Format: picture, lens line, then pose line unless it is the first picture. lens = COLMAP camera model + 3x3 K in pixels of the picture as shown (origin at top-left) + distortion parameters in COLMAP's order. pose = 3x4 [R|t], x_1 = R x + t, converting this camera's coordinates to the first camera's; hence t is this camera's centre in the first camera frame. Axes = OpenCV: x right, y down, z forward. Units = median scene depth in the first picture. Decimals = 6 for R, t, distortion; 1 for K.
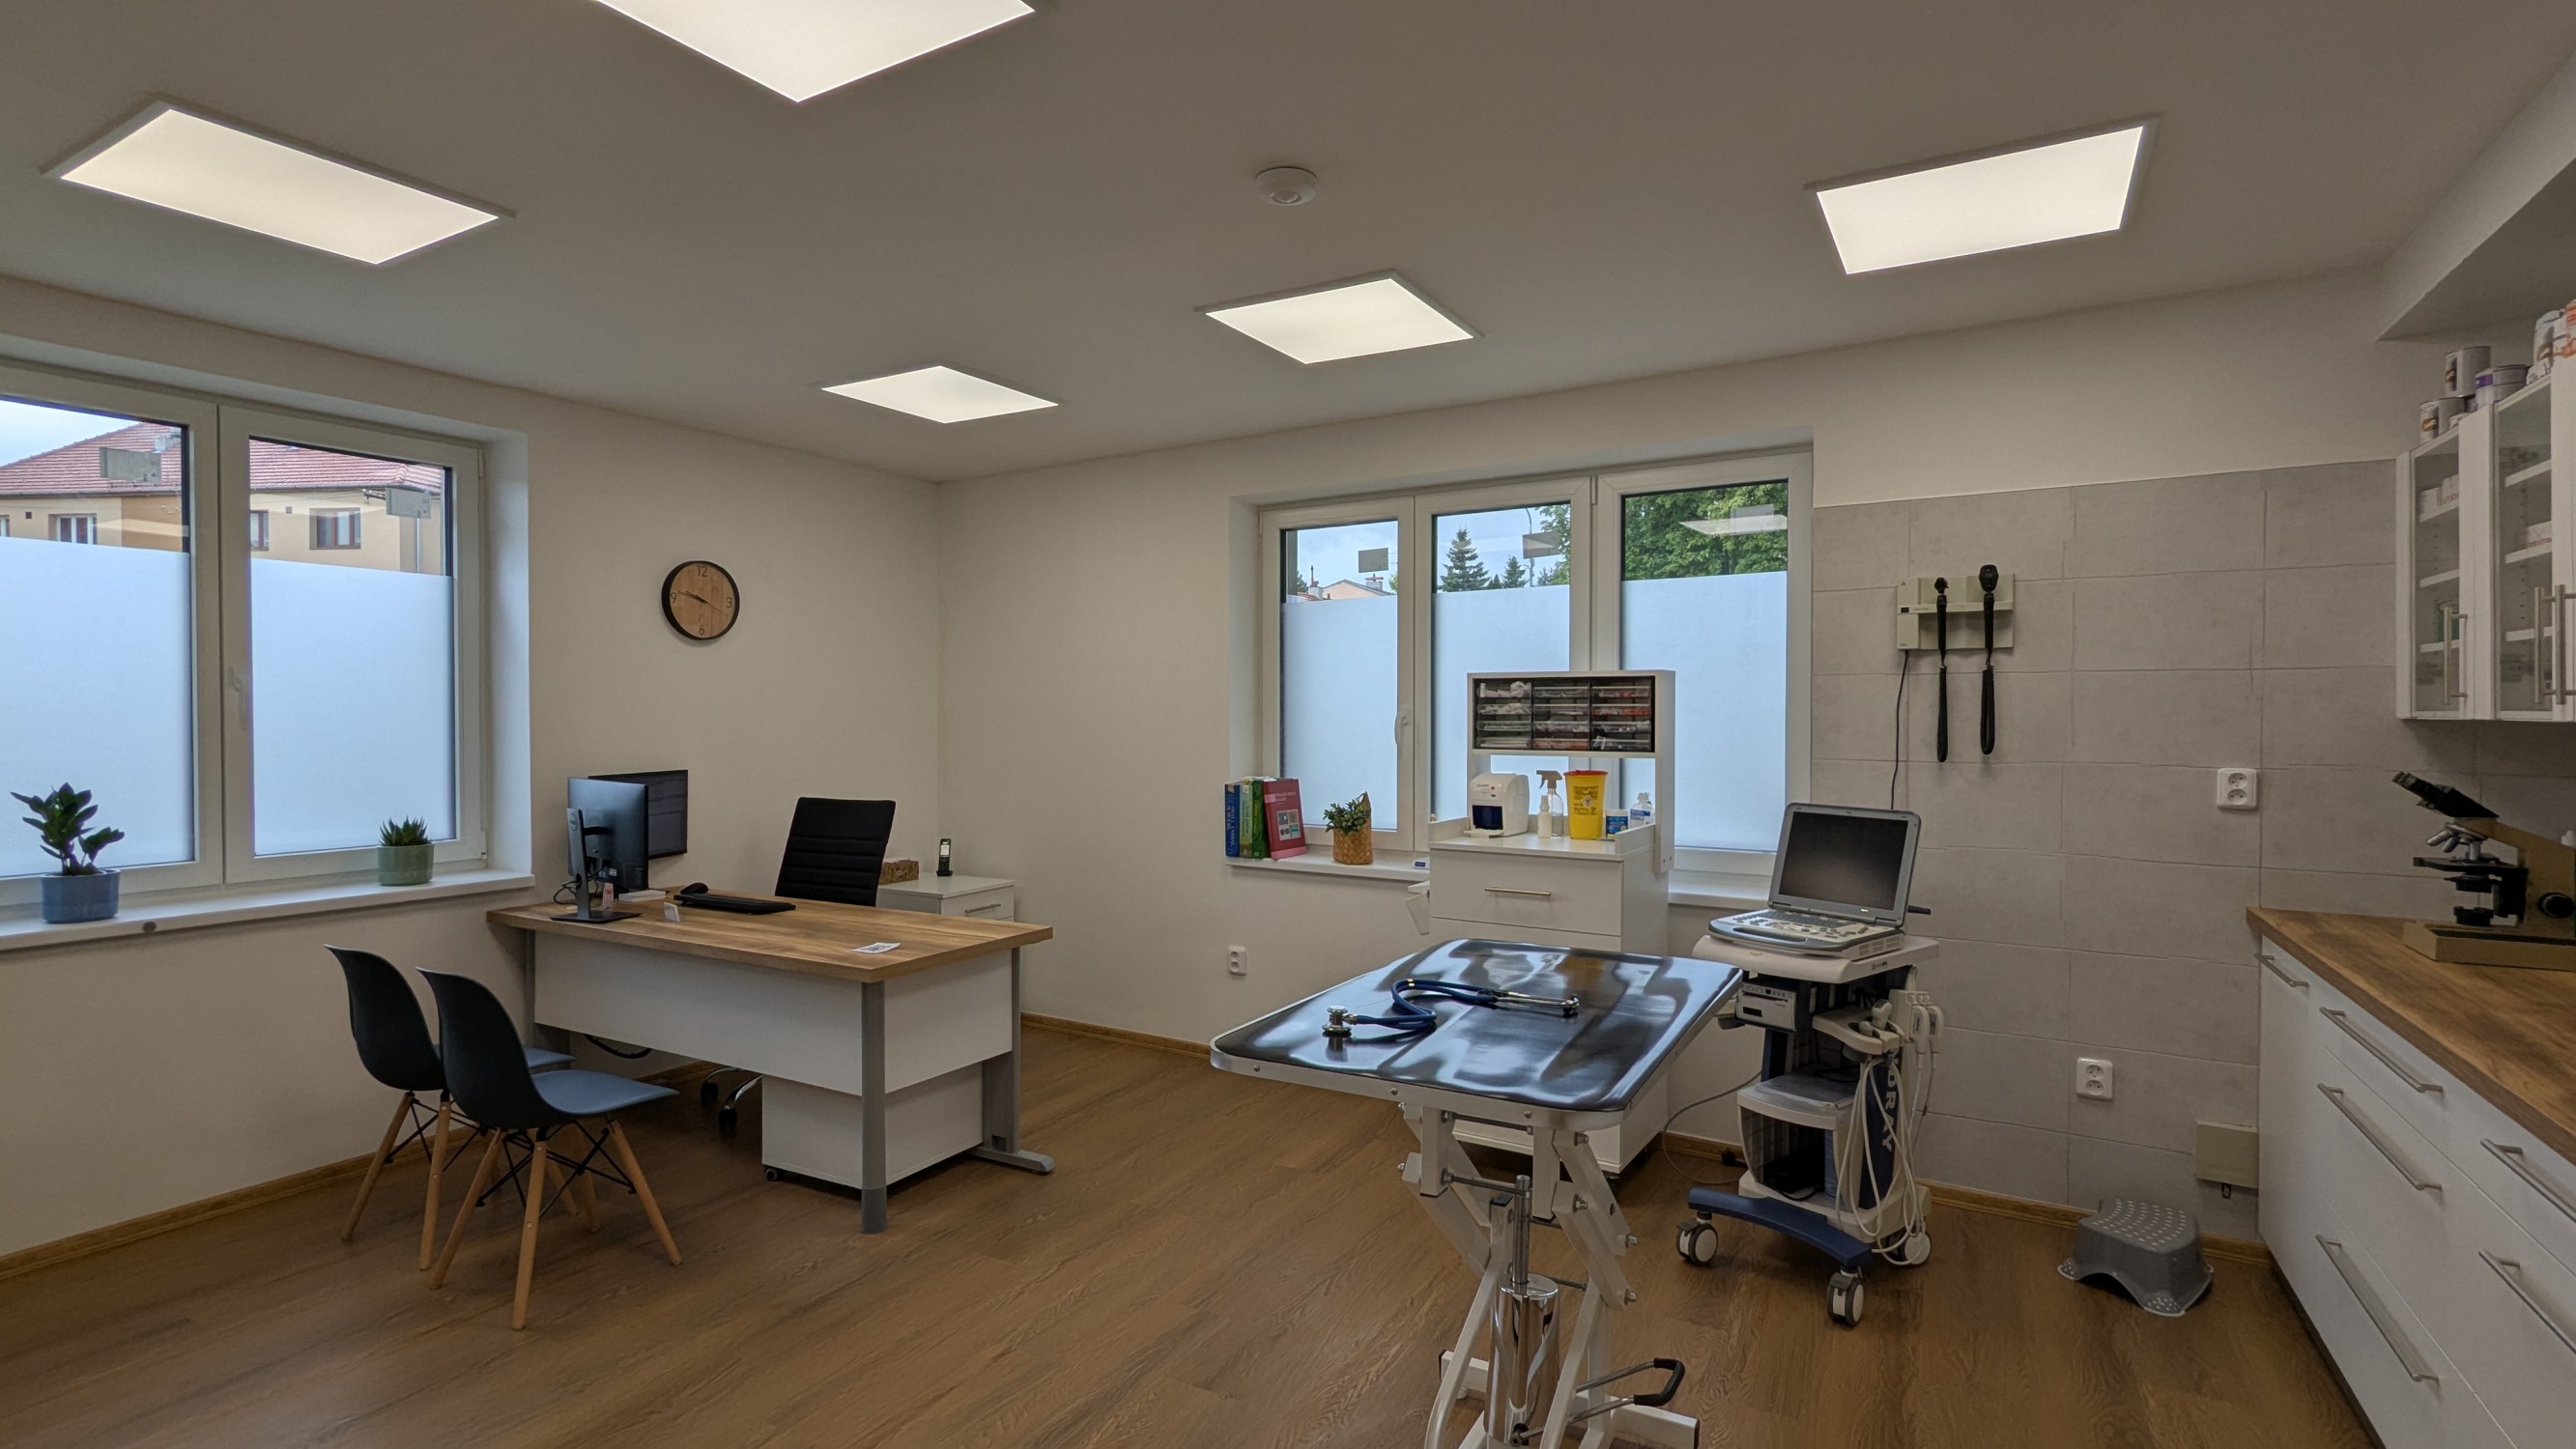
lens RADIAL K [[1207.3, 0, 1287.9], [0, 1207.3, 726.7], [0, 0, 1]] dist [-0.003808, 0.005024]
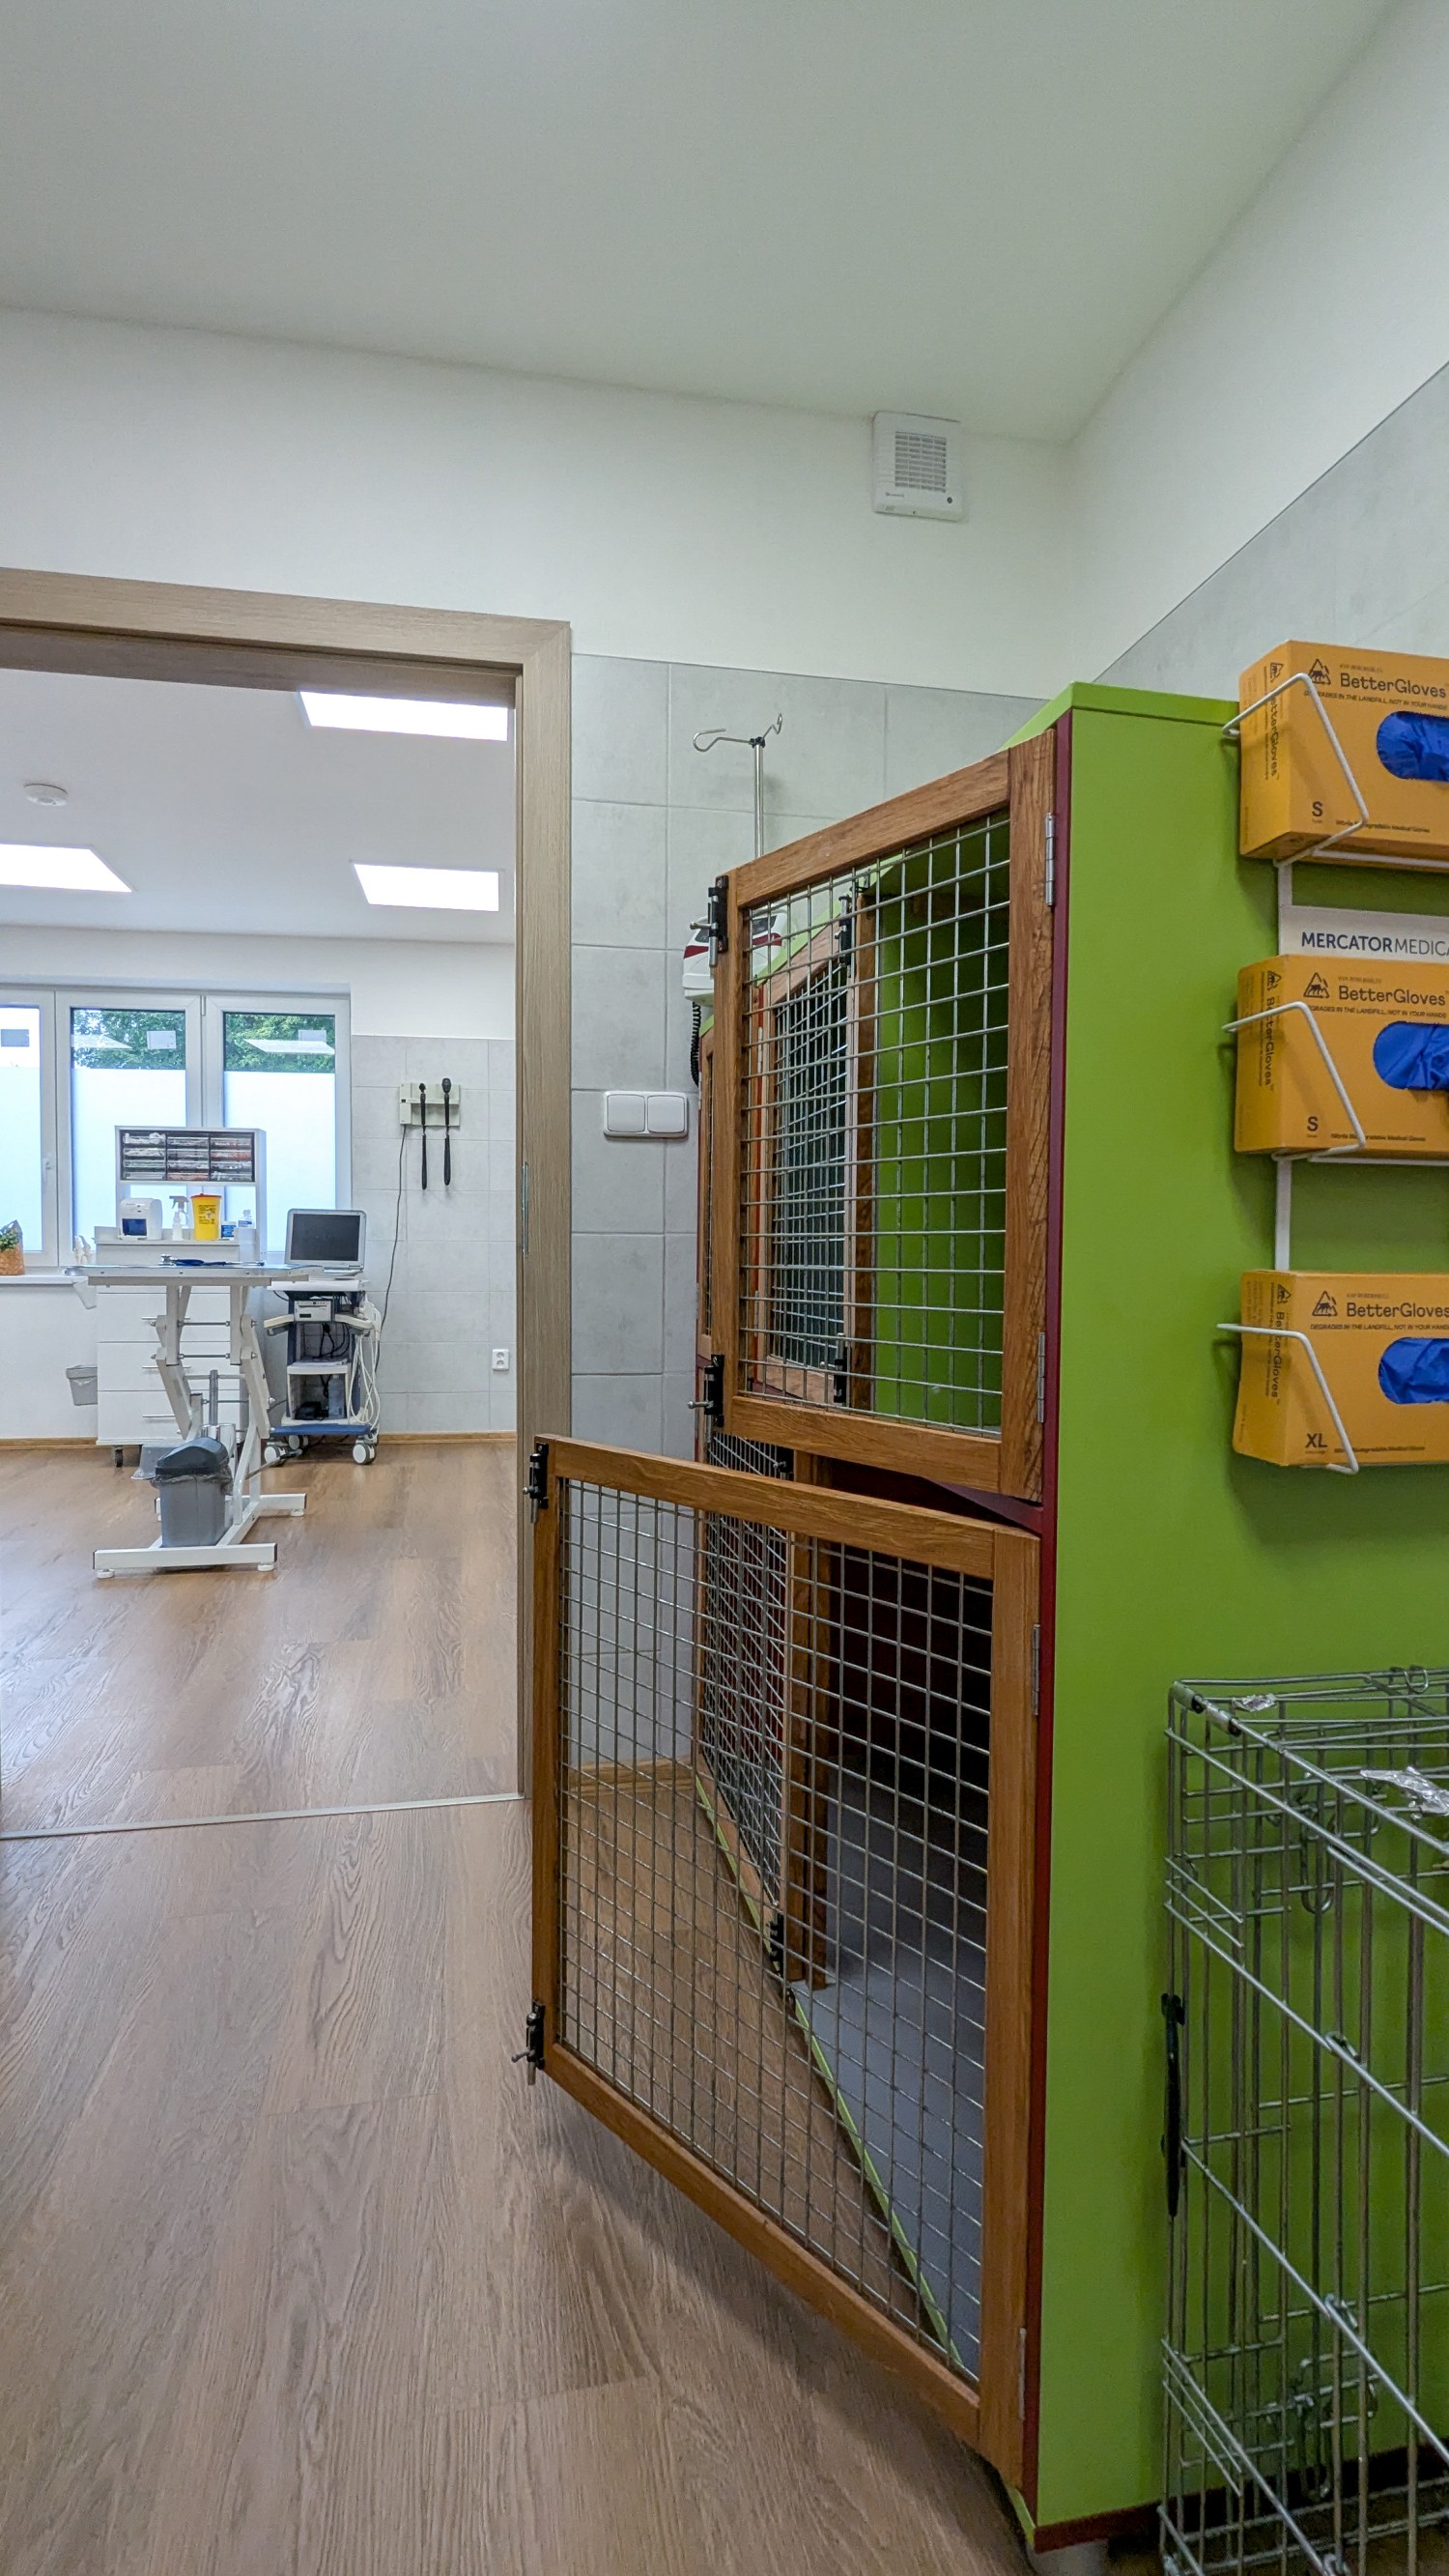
lens RADIAL K [[1216.7, 0, 721.7], [0, 1216.7, 1286.9], [0, 0, 1]] dist [-0.001107, 0.000394]
pose [[0.754144, -0.016545, 0.656500, -0.261764], [0.002047, 0.999737, 0.022844, 0.117877], [-0.656706, -0.015883, 0.753980, -0.551614]]
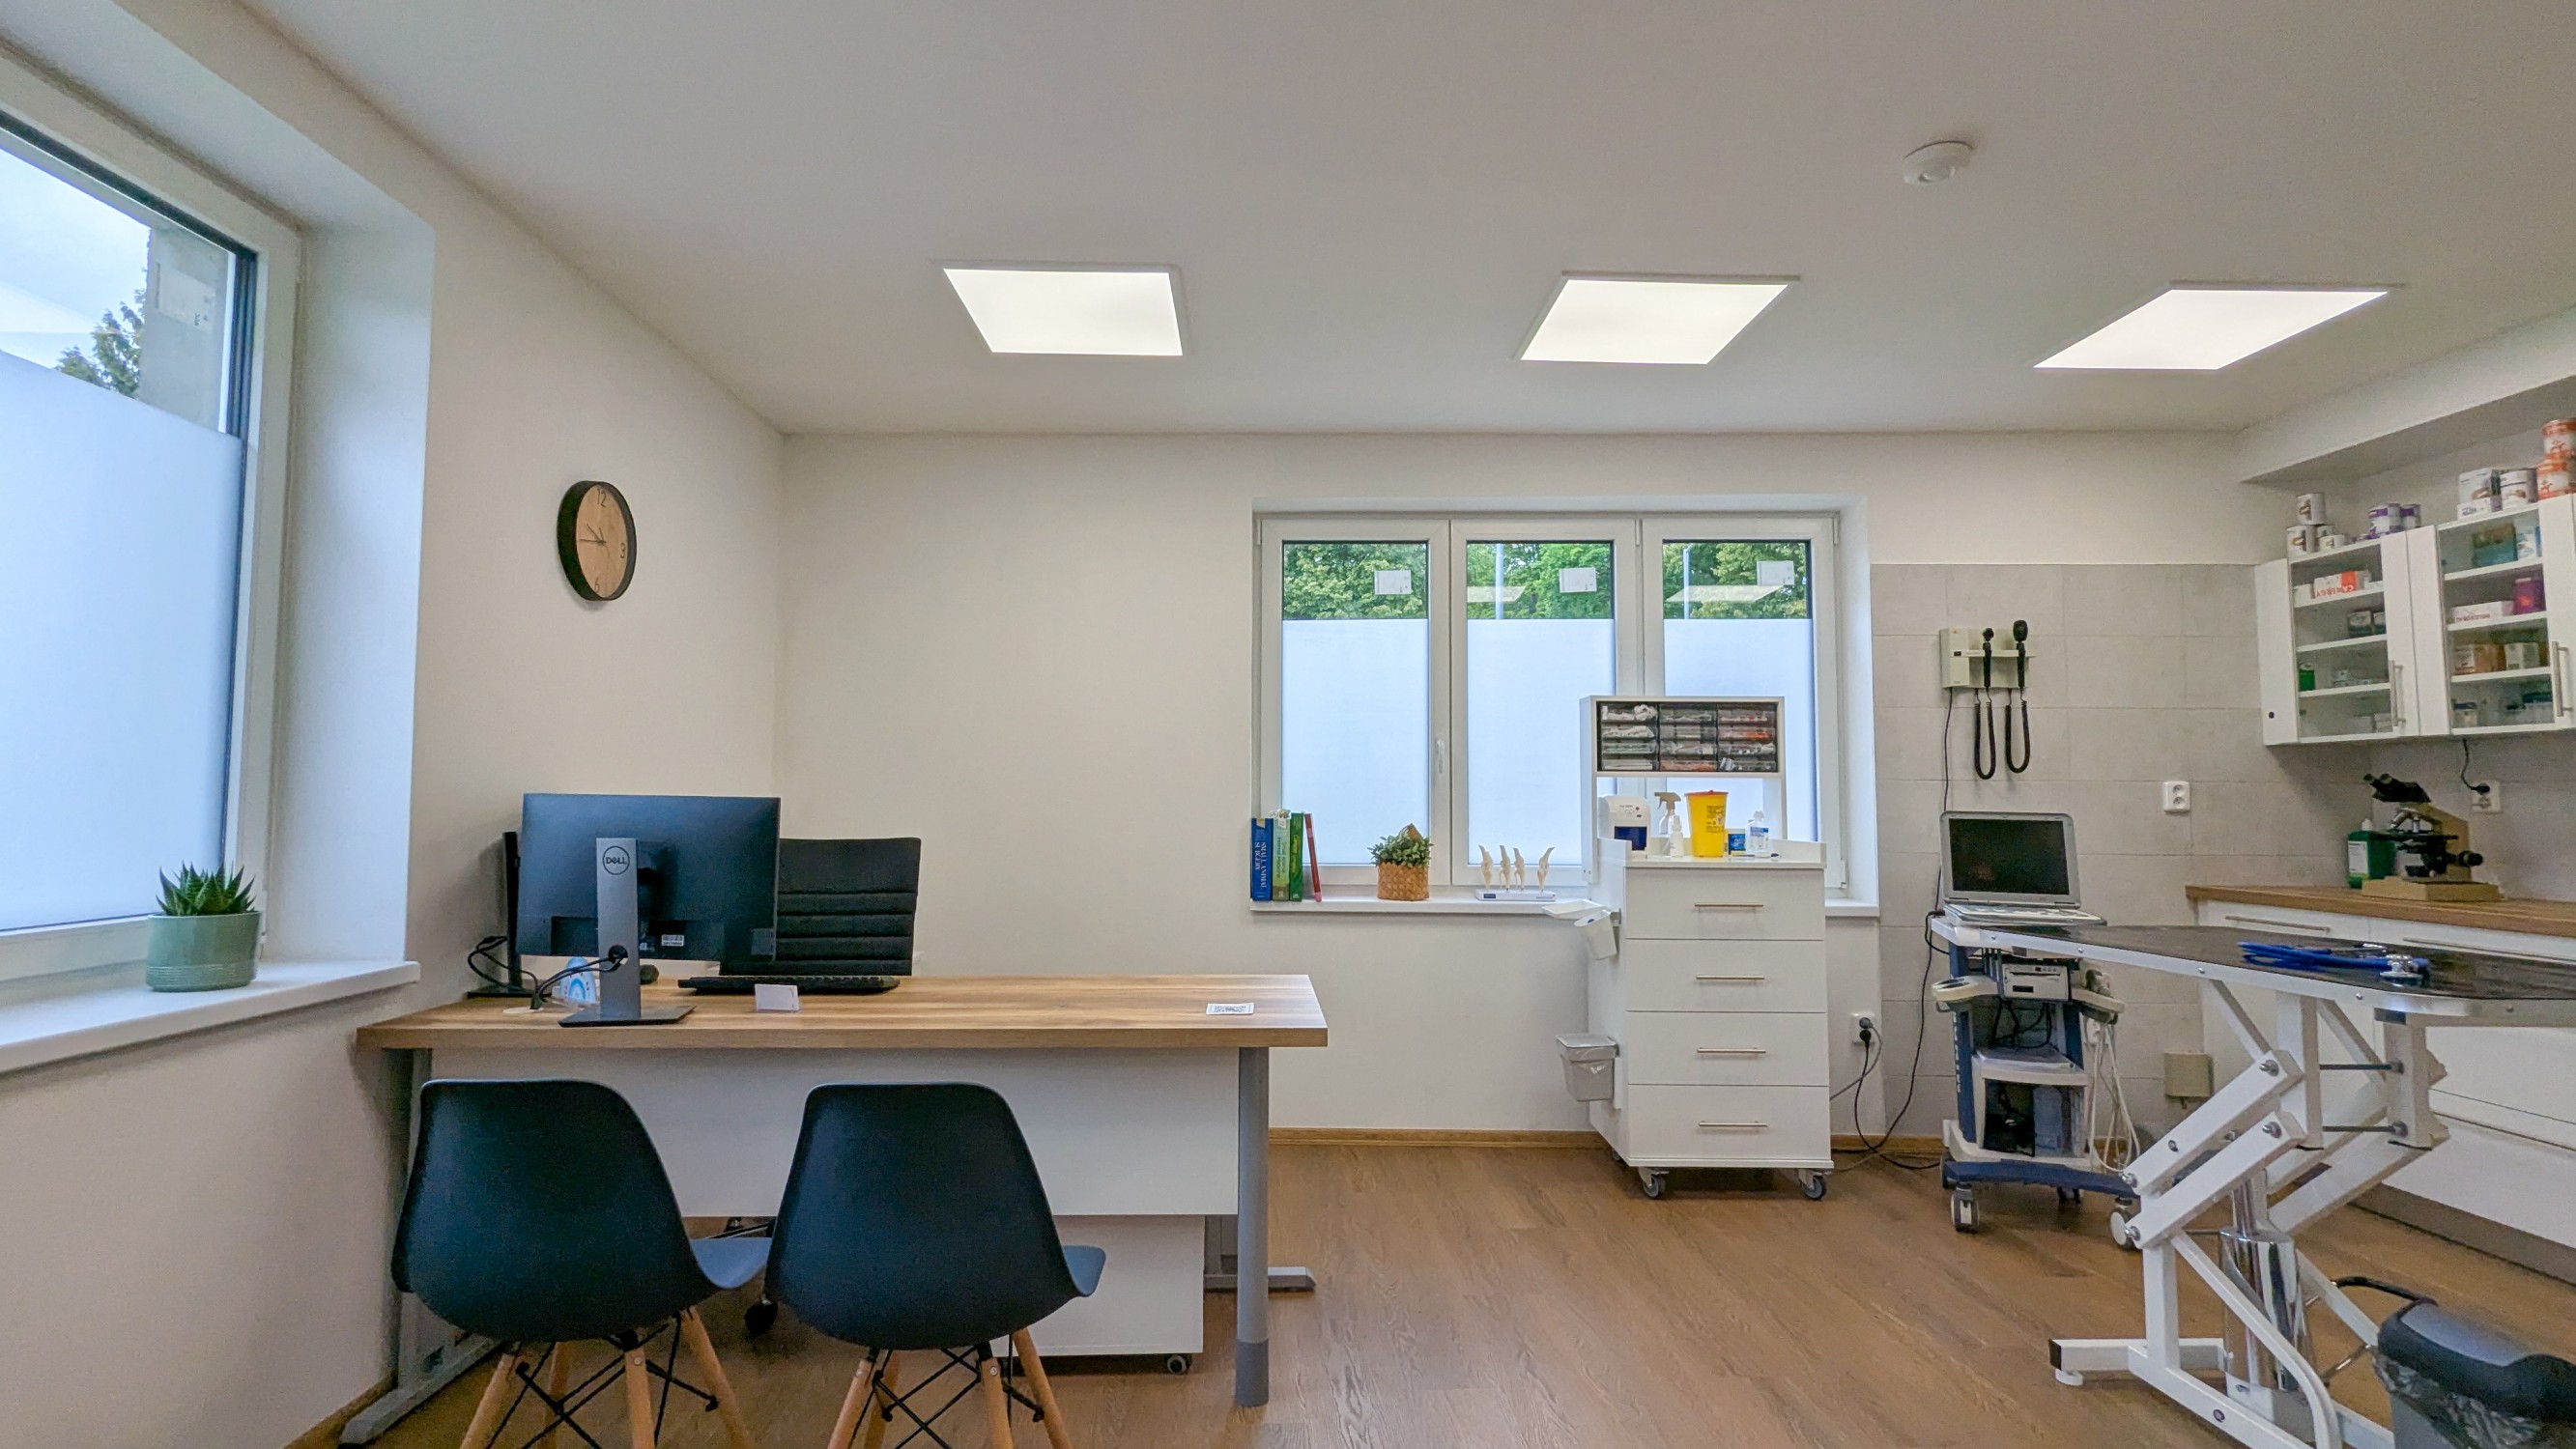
lens RADIAL K [[1203.6, 0, 1284.6], [0, 1203.6, 726.2], [0, 0, 1]] dist [-0.000777, 0.000196]
pose [[0.854456, 0.036313, 0.518253, -0.620861], [0.000947, 0.997444, -0.071450, 0.055069], [-0.519523, 0.061542, 0.852237, 0.299514]]
